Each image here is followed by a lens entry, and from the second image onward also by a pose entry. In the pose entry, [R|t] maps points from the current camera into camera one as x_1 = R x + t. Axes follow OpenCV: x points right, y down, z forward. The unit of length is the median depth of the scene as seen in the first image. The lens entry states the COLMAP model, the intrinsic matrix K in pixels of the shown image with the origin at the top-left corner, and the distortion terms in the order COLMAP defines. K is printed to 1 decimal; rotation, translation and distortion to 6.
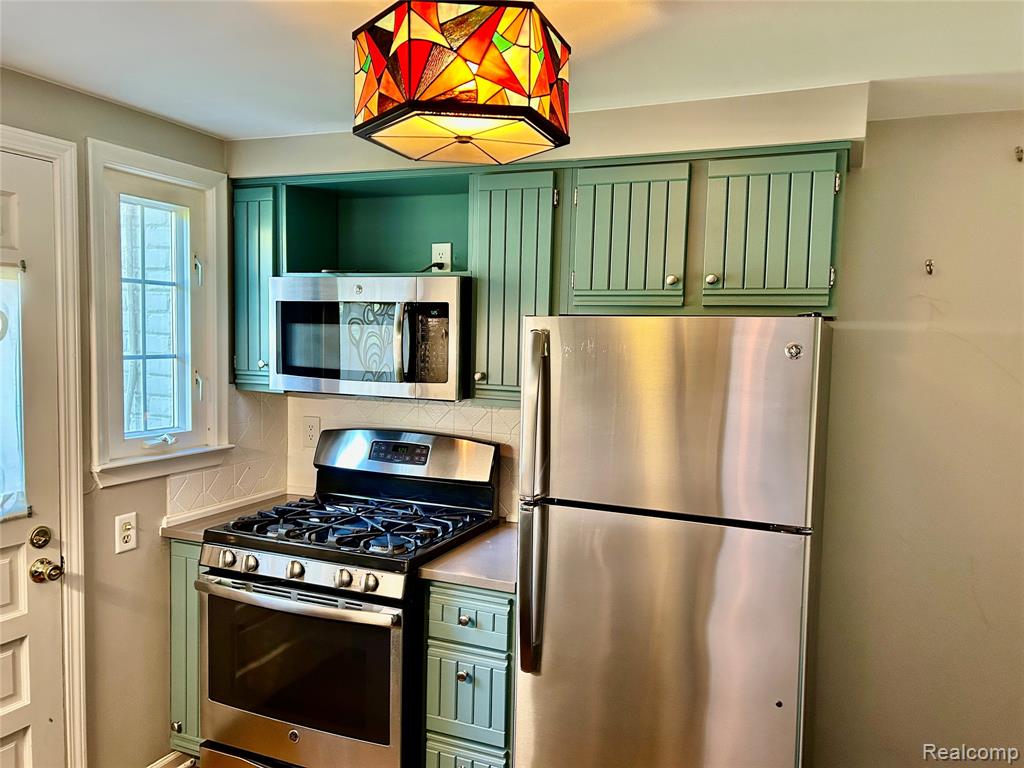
lens RADIAL K [[776.2, 0, 512.0], [0, 776.2, 384.0], [0, 0, 1]] dist [-0.005115, 0.000494]
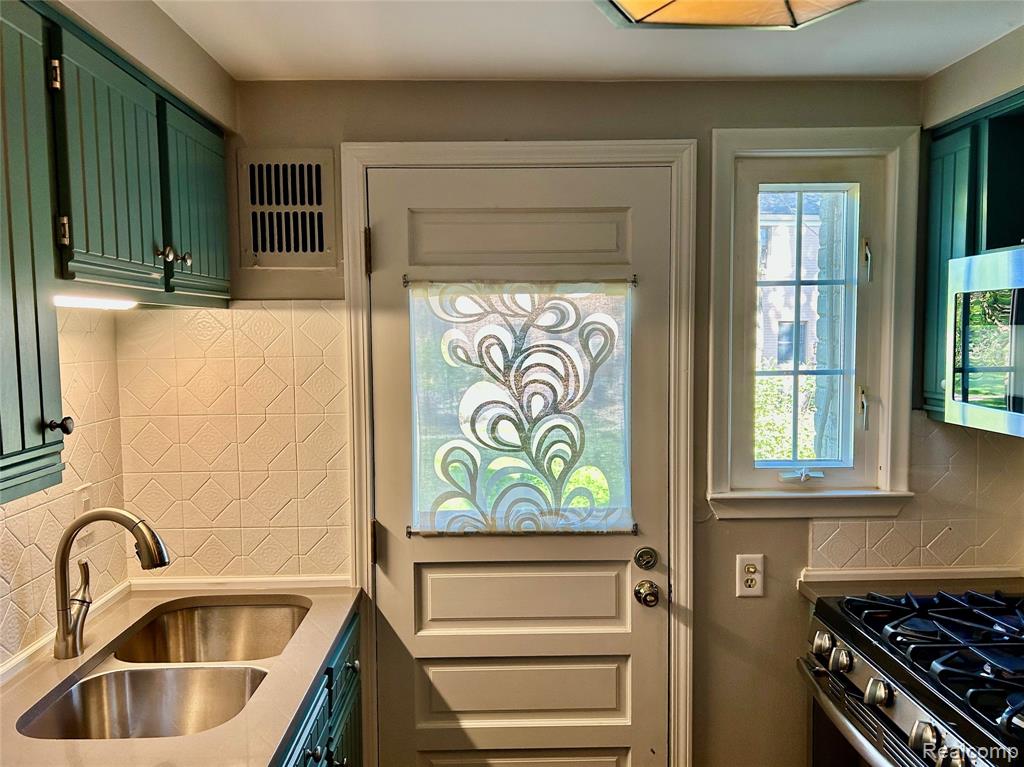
lens RADIAL K [[768.6, 0, 512.0], [0, 768.6, 383.5], [0, 0, 1]] dist [0.091083, -0.116504]
pose [[0.416660, 0.035438, -0.908372, 0.177685], [-0.036368, 0.999090, 0.022295, -0.033141], [0.908335, 0.023746, 0.417569, 0.399478]]
